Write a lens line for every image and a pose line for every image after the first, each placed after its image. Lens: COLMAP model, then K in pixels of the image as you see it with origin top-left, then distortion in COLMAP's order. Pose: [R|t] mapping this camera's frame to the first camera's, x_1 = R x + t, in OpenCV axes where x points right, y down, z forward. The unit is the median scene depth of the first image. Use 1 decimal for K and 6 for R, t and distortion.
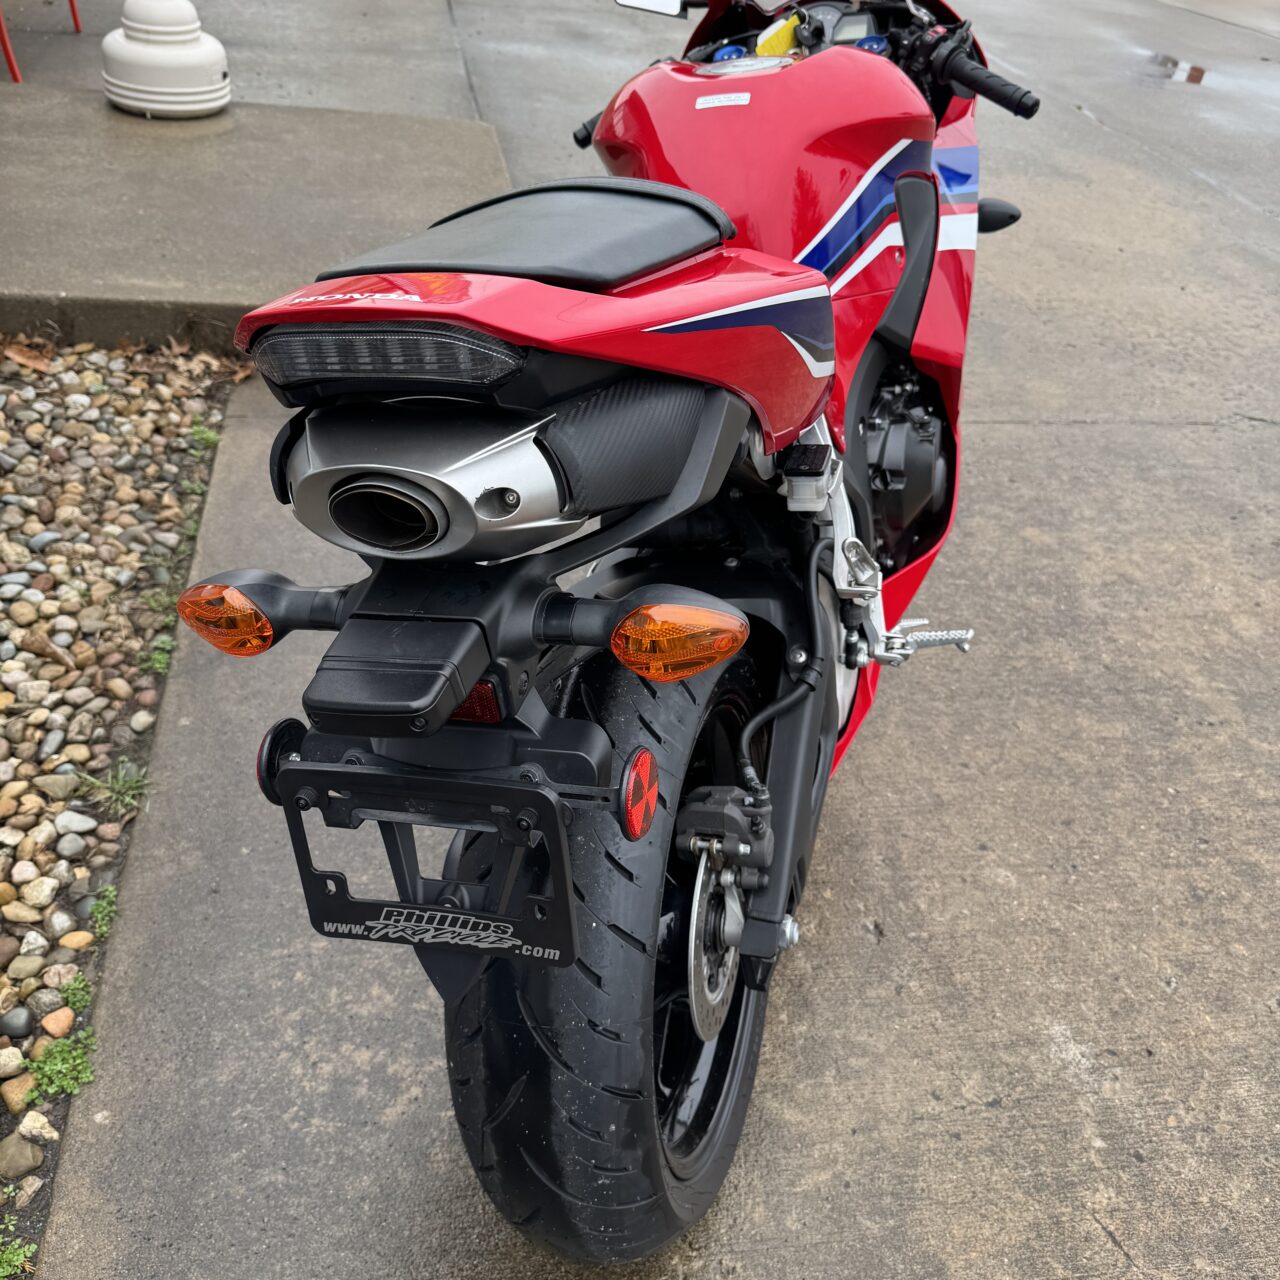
lens RADIAL K [[1177.2, 0, 640.0], [0, 1177.2, 640.0], [0, 0, 1]] dist [0.057797, -0.037131]
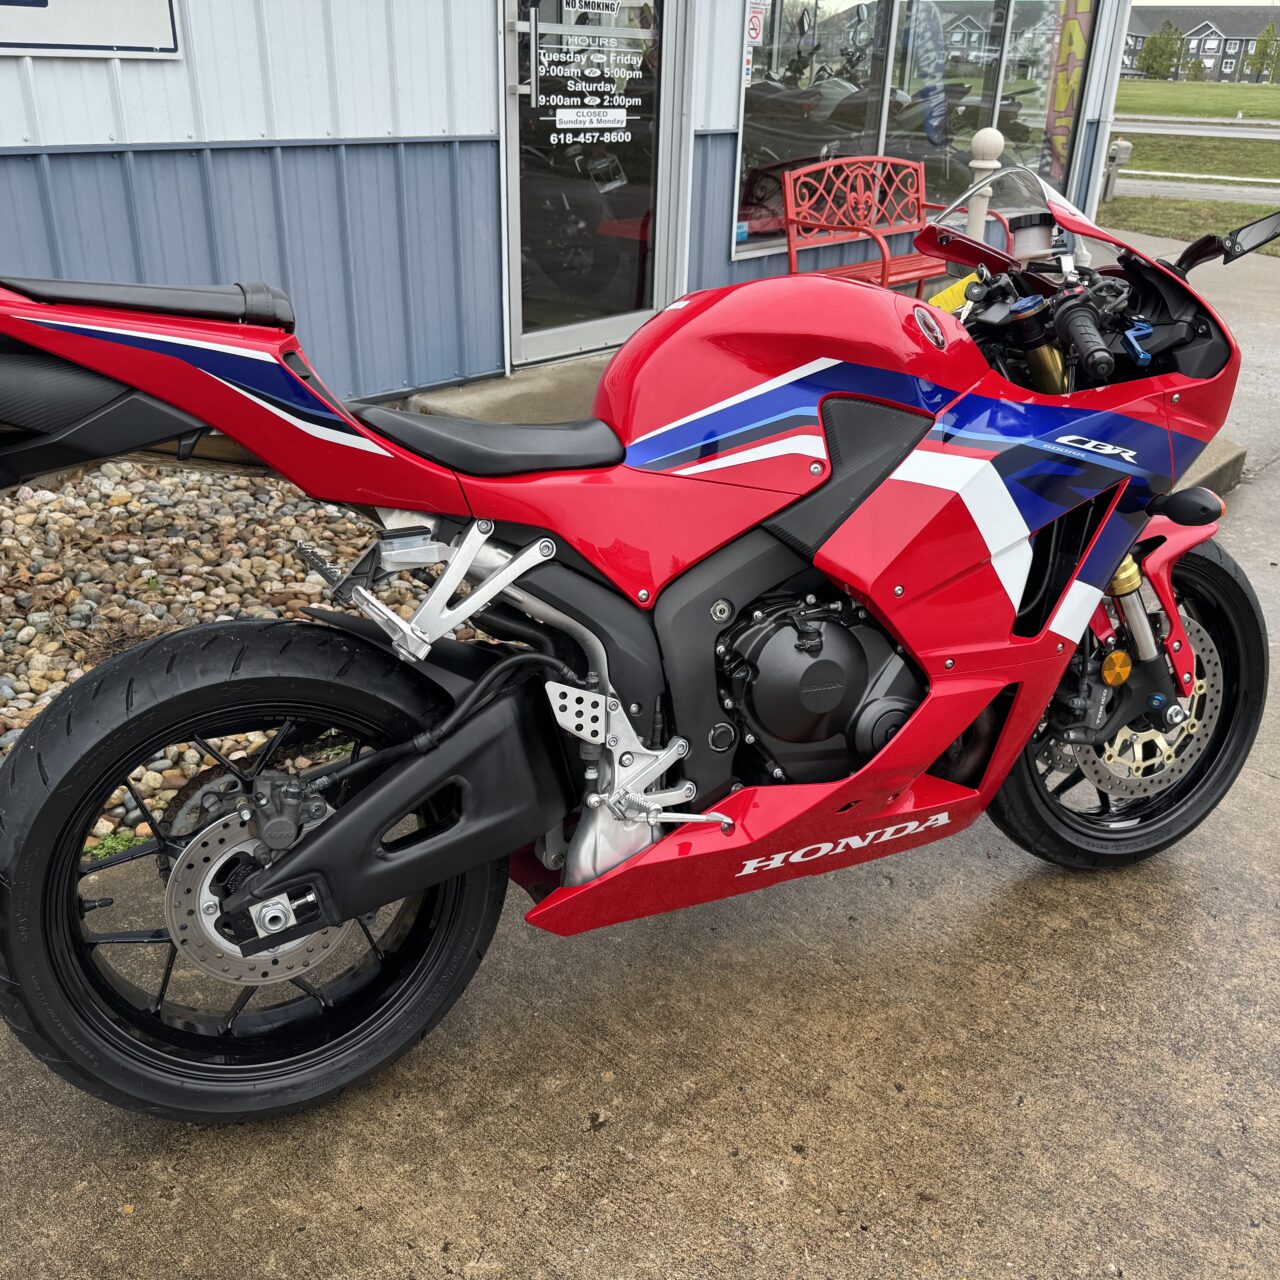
lens RADIAL K [[1177.2, 0, 640.0], [0, 1177.2, 640.0], [0, 0, 1]] dist [0.057797, -0.037131]
pose [[0.645536, 0.238863, -0.725416, 0.890718], [-0.424714, 0.901693, -0.081039, -0.041790], [0.634745, 0.360408, 0.683524, 0.259638]]
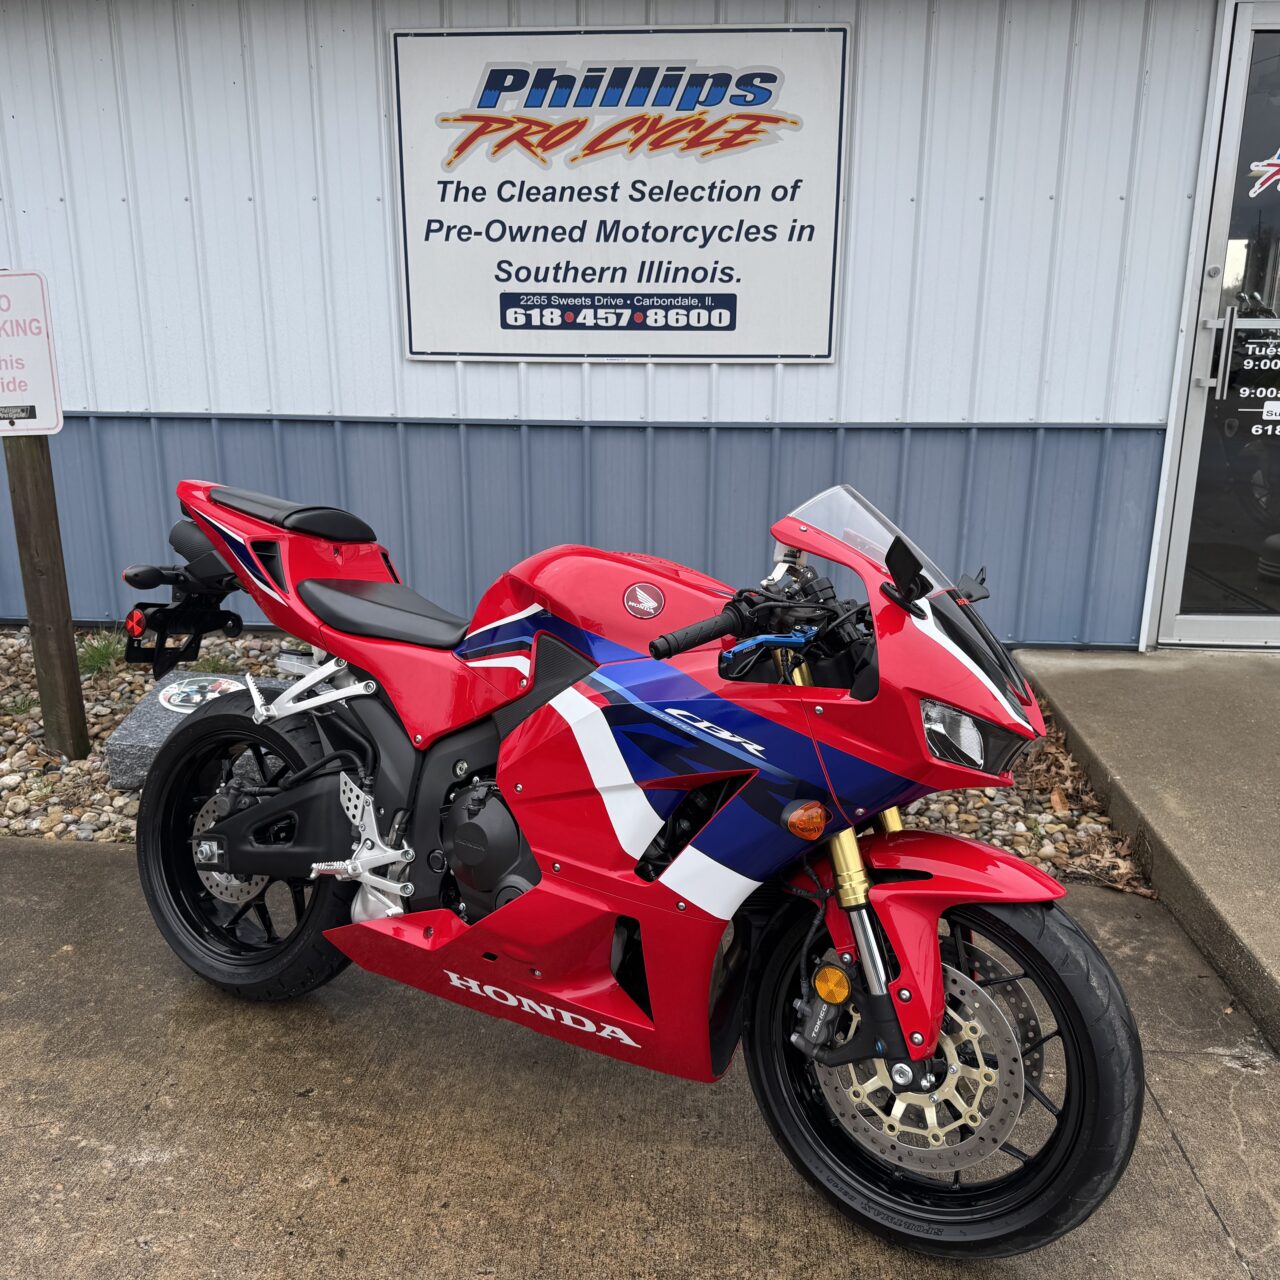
lens RADIAL K [[1172.8, 0, 640.0], [0, 1172.8, 640.0], [0, 0, 1]] dist [0.000172, 0.016320]
pose [[-0.209675, 0.143157, -0.967234, 1.438770], [-0.619756, 0.745667, 0.244713, -0.747657], [0.756267, 0.650759, -0.067626, 1.139977]]
